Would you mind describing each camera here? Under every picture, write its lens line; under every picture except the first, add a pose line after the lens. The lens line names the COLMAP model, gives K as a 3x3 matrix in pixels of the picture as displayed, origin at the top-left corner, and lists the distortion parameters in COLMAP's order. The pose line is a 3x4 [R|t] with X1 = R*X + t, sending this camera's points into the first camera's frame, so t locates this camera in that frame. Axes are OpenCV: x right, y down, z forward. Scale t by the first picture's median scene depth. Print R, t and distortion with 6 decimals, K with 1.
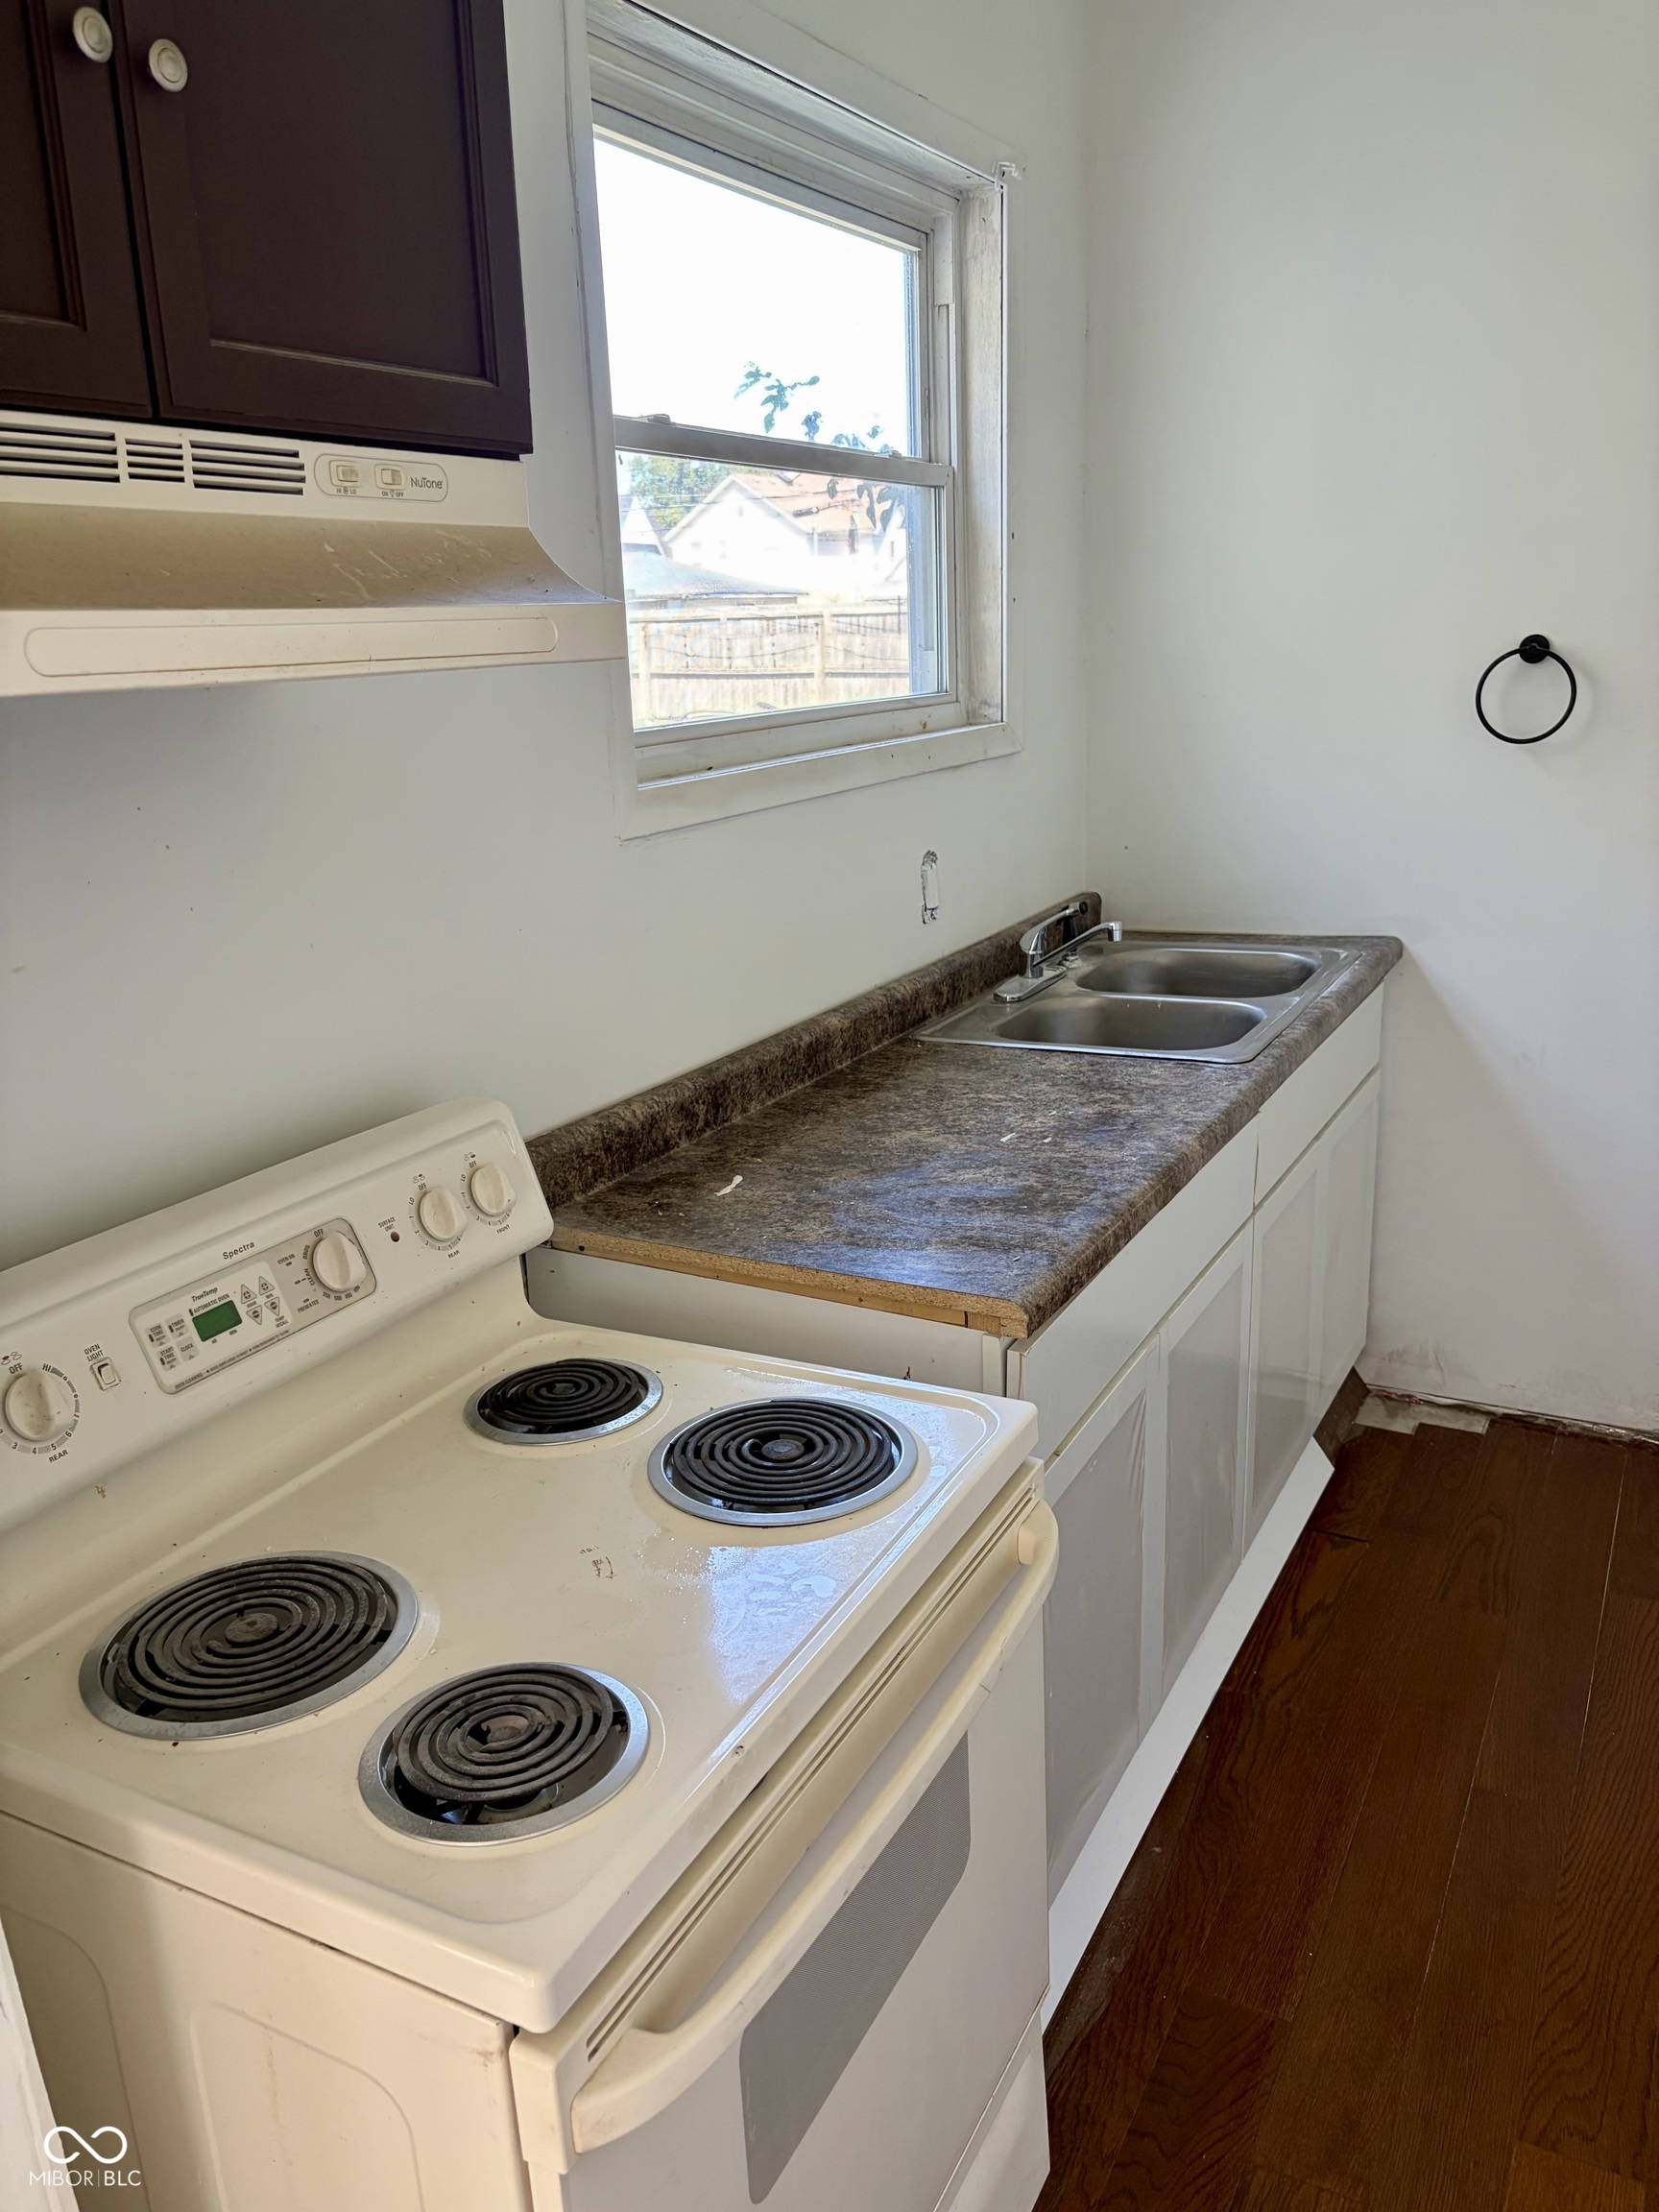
lens RADIAL K [[1714.9, 0, 829.5], [0, 1714.9, 1106.0], [0, 0, 1]] dist [0.068586, -0.076024]
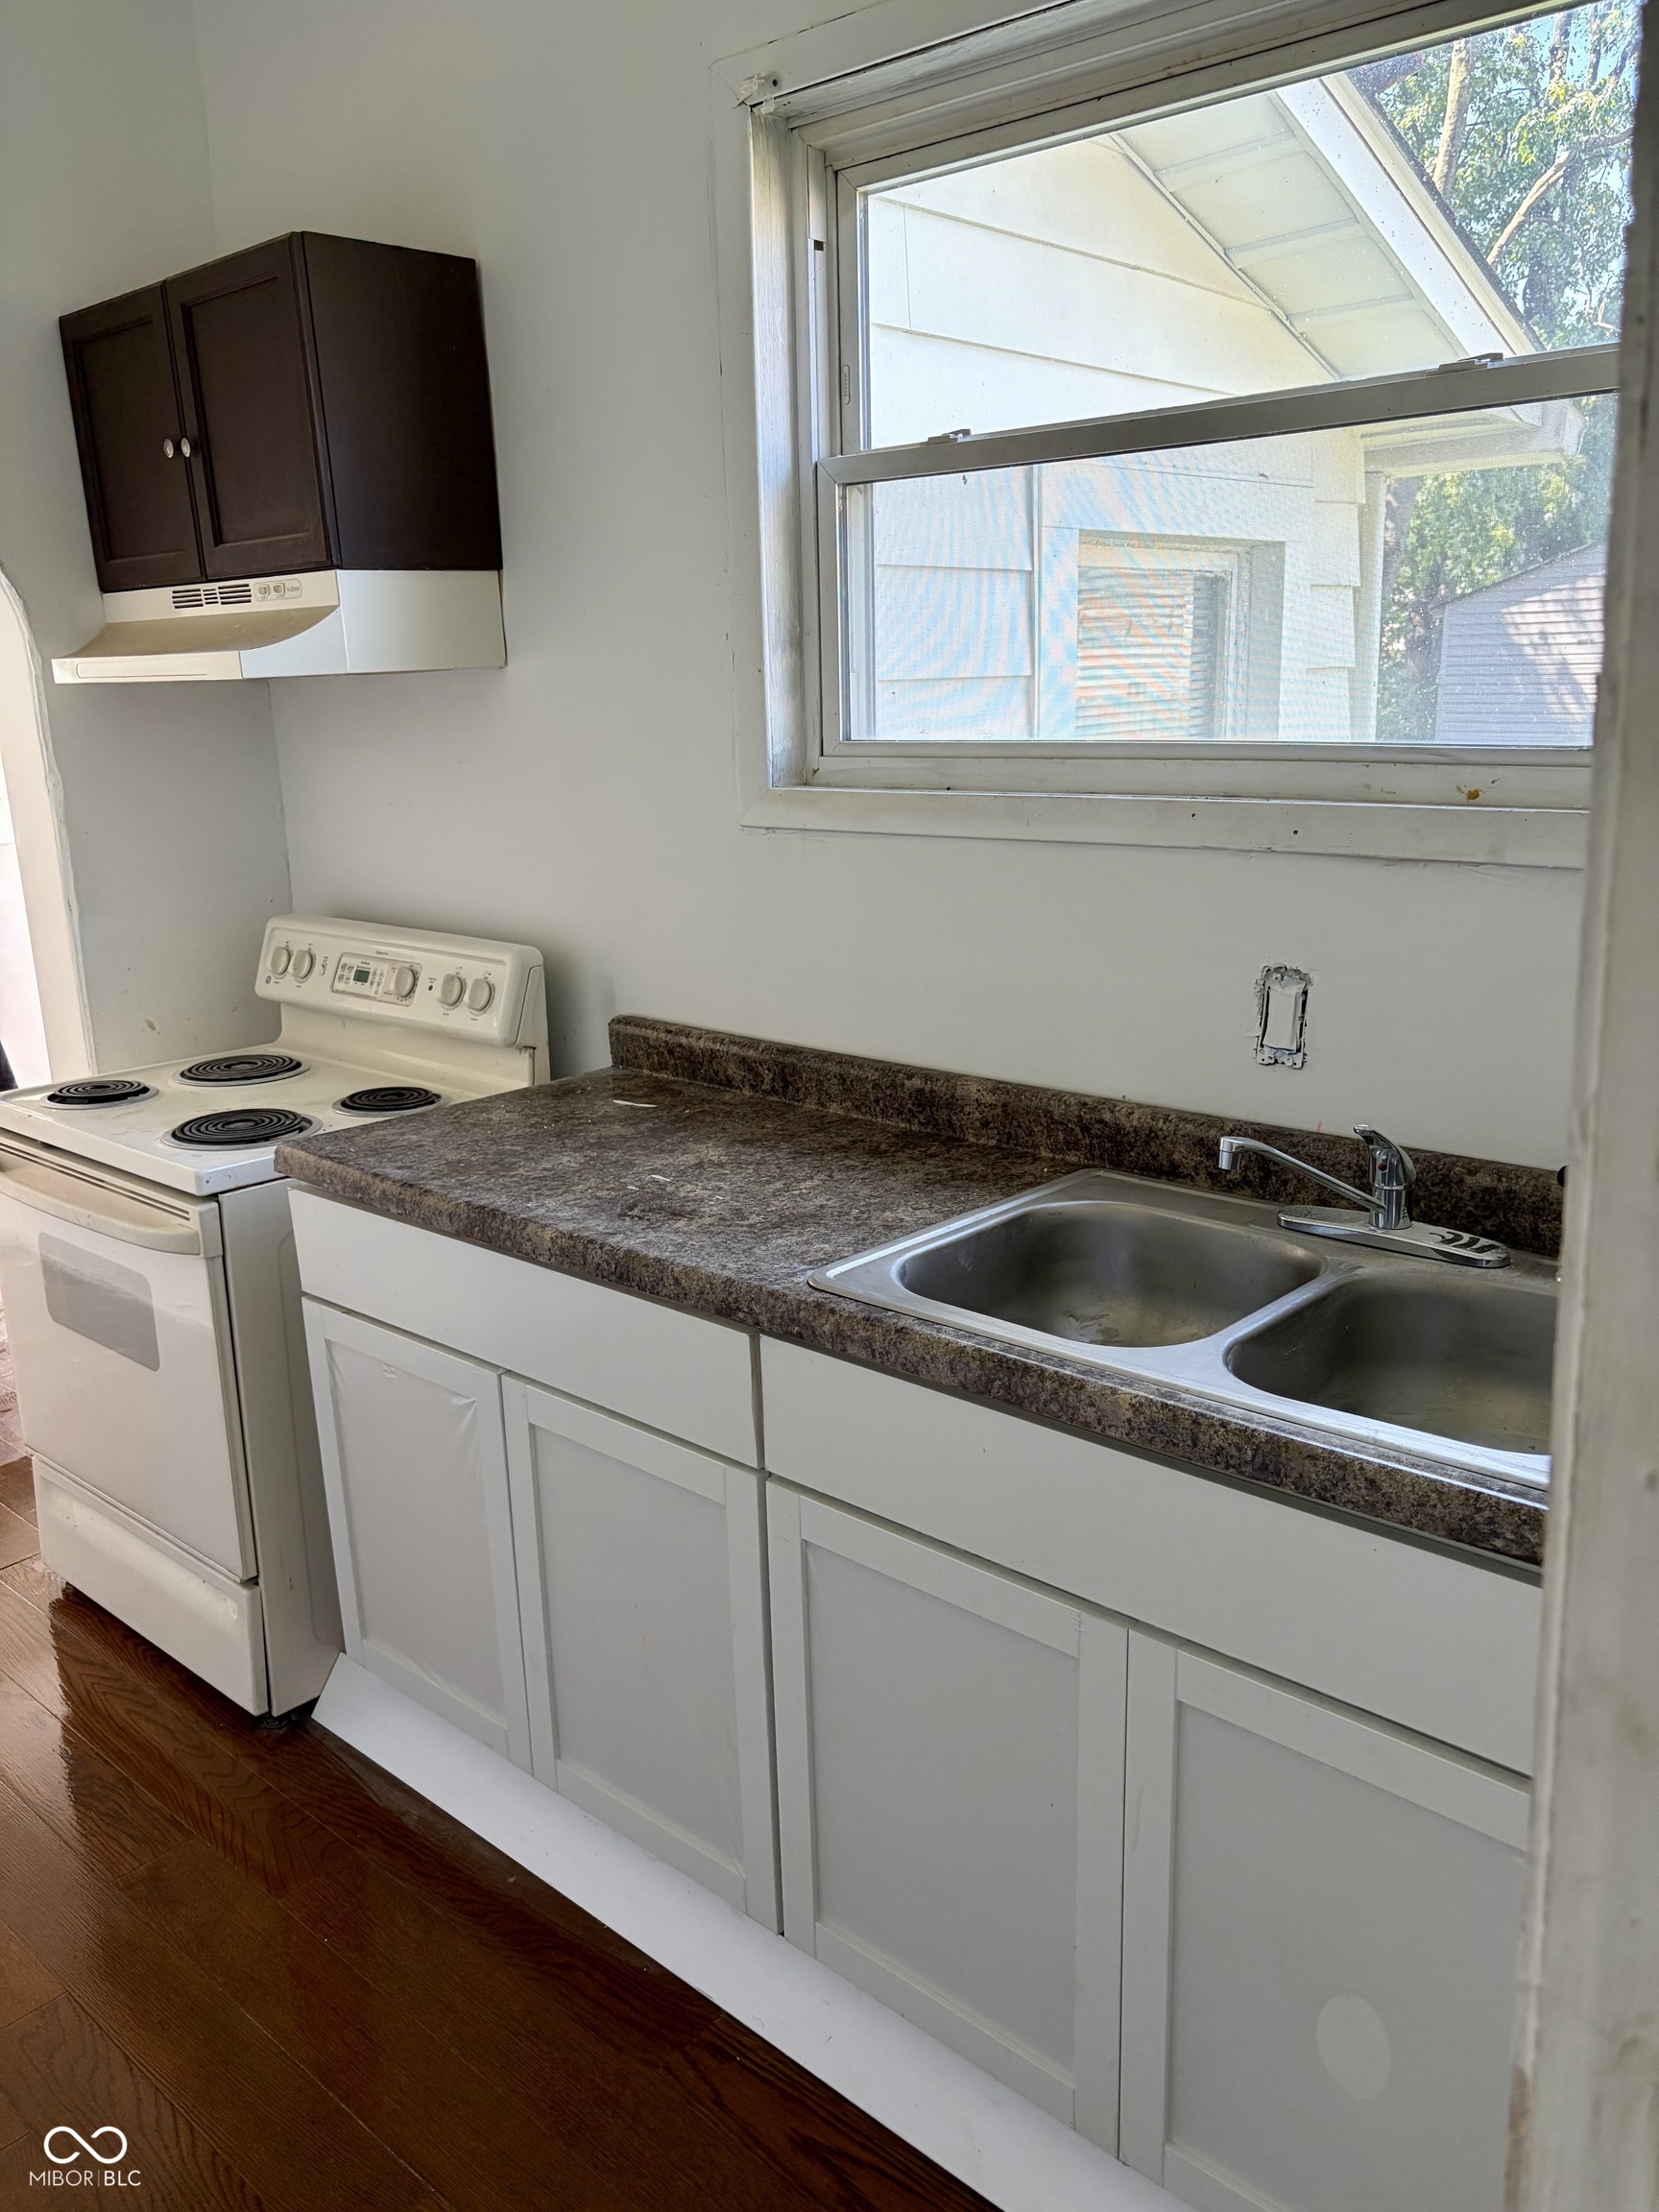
lens RADIAL K [[1714.9, 0, 829.5], [0, 1714.9, 1106.0], [0, 0, 1]] dist [0.068586, -0.076024]
pose [[-0.253282, 0.275279, -0.927399, 0.990123], [-0.229778, 0.914105, 0.334087, -0.373874], [0.939708, 0.297714, -0.168273, 1.257775]]
